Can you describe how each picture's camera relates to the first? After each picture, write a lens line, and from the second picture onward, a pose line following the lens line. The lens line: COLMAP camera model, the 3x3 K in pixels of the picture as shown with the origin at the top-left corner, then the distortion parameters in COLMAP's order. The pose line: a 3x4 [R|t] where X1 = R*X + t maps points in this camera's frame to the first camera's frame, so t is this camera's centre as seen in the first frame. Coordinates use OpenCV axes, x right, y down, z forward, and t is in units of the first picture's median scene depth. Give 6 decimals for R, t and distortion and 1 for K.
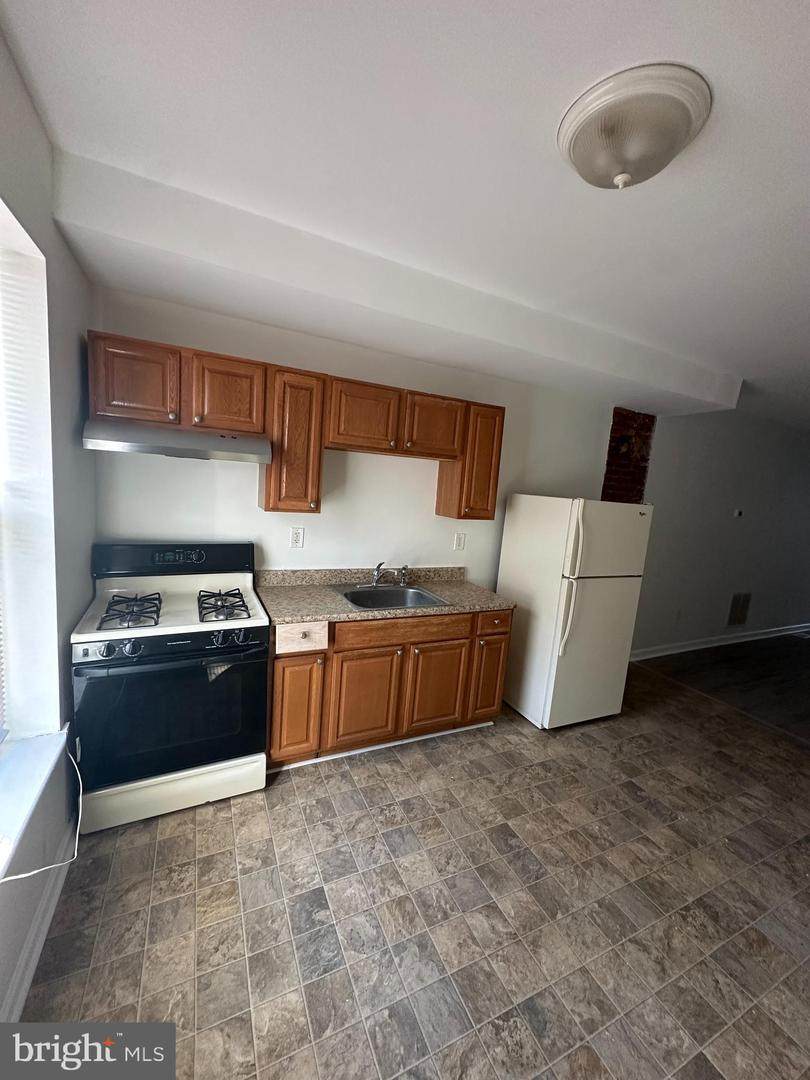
lens RADIAL K [[429.2, 0, 405.5], [0, 429.2, 538.5], [0, 0, 1]] dist [-0.001565, 0.000807]
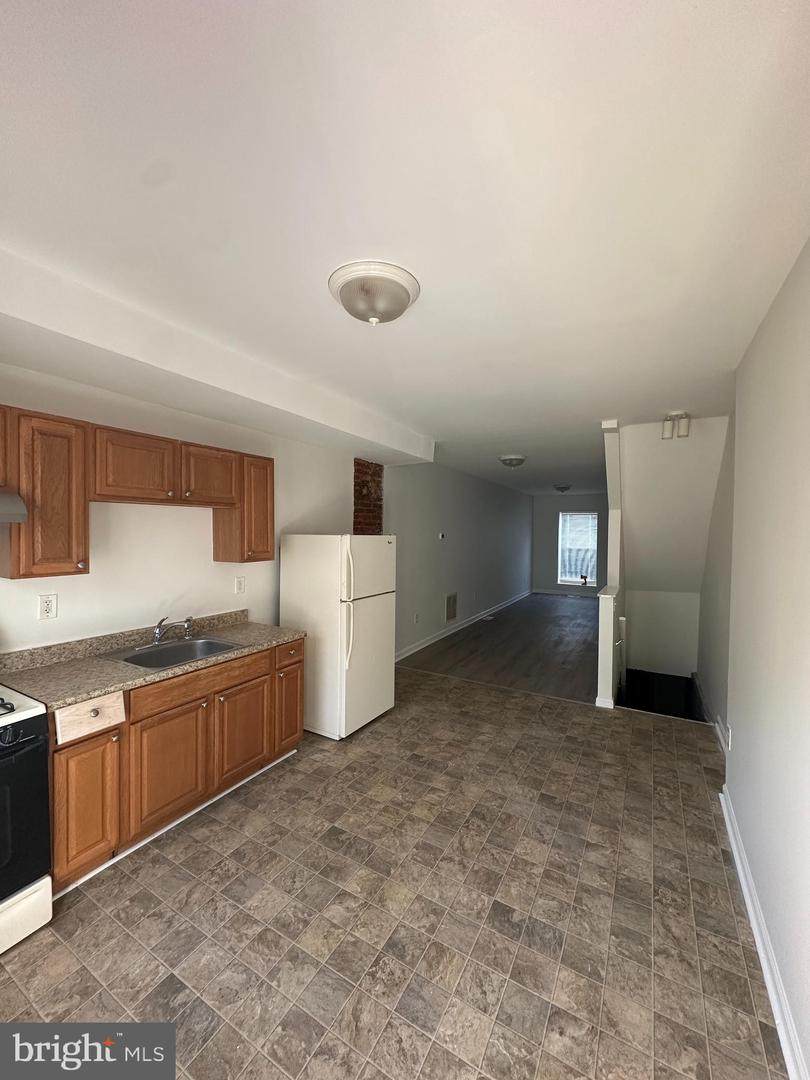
lens RADIAL K [[429.2, 0, 405.0], [0, 429.2, 538.7], [0, 0, 1]] dist [-0.001565, 0.000807]
pose [[0.823824, -0.082388, 0.560827, -0.160361], [0.131327, 0.990203, -0.047447, -0.002743], [-0.551423, 0.112740, 0.826572, -0.104985]]
